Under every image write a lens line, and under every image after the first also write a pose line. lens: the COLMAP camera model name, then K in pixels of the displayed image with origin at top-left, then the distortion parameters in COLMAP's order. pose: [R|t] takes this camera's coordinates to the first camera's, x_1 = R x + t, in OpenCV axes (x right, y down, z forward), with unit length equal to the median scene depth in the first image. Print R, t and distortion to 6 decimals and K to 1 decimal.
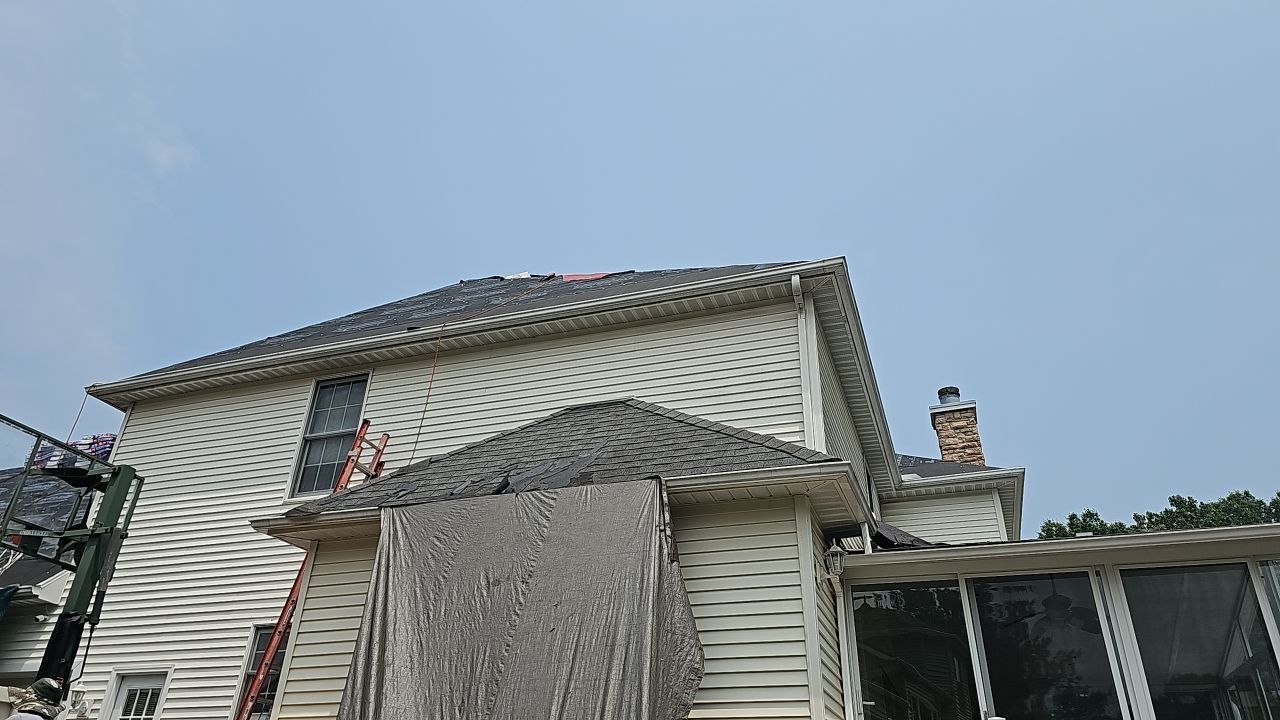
lens RADIAL K [[854.7, 0, 640.0], [0, 854.7, 360.0], [0, 0, 1]] dist [0.071926, -0.081988]
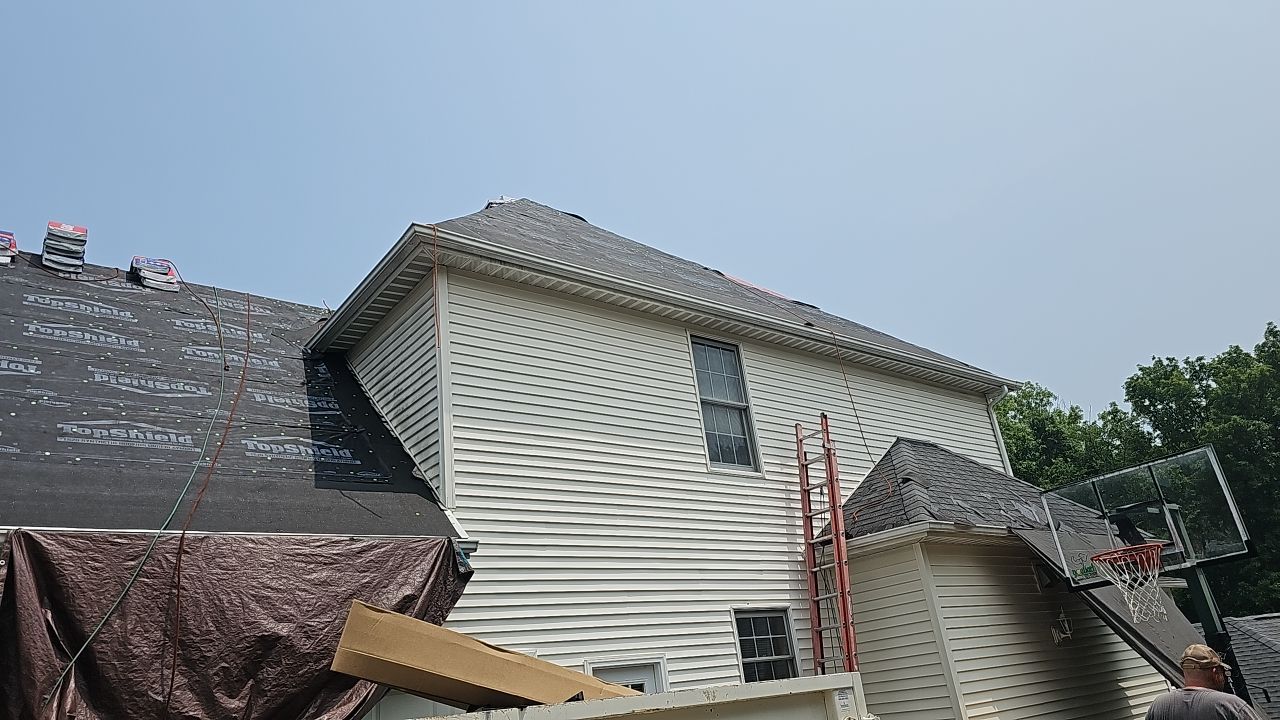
lens RADIAL K [[854.7, 0, 640.0], [0, 854.7, 360.0], [0, 0, 1]] dist [0.071926, -0.081988]
pose [[0.532397, 0.246949, 0.809672, -1.231012], [-0.287699, 0.952350, -0.101290, 0.171576], [-0.796104, -0.179015, 0.578075, 0.583110]]
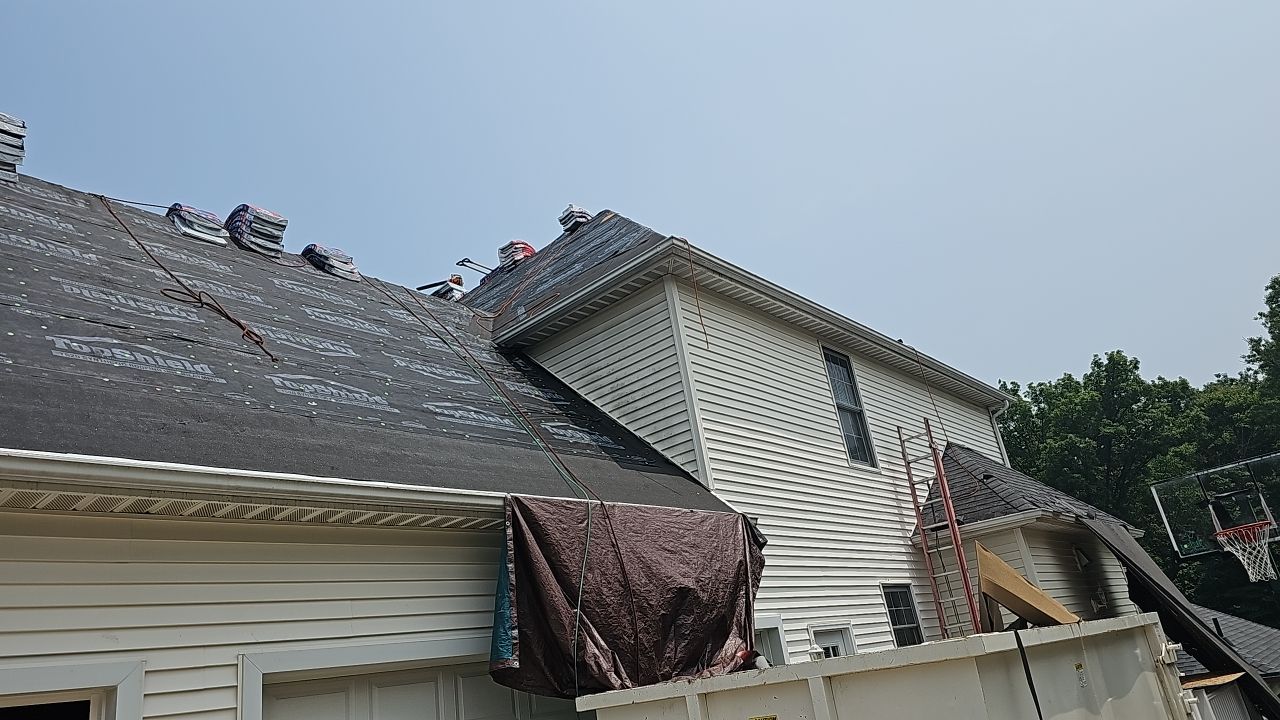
lens RADIAL K [[865.2, 0, 661.6], [0, 865.2, 355.4], [0, 0, 1]] dist [0.103641, -0.113472]
pose [[0.337112, 0.278022, 0.899477, -1.497445], [-0.297413, 0.937926, -0.178439, 0.302482], [-0.893253, -0.207363, 0.398874, 0.837578]]
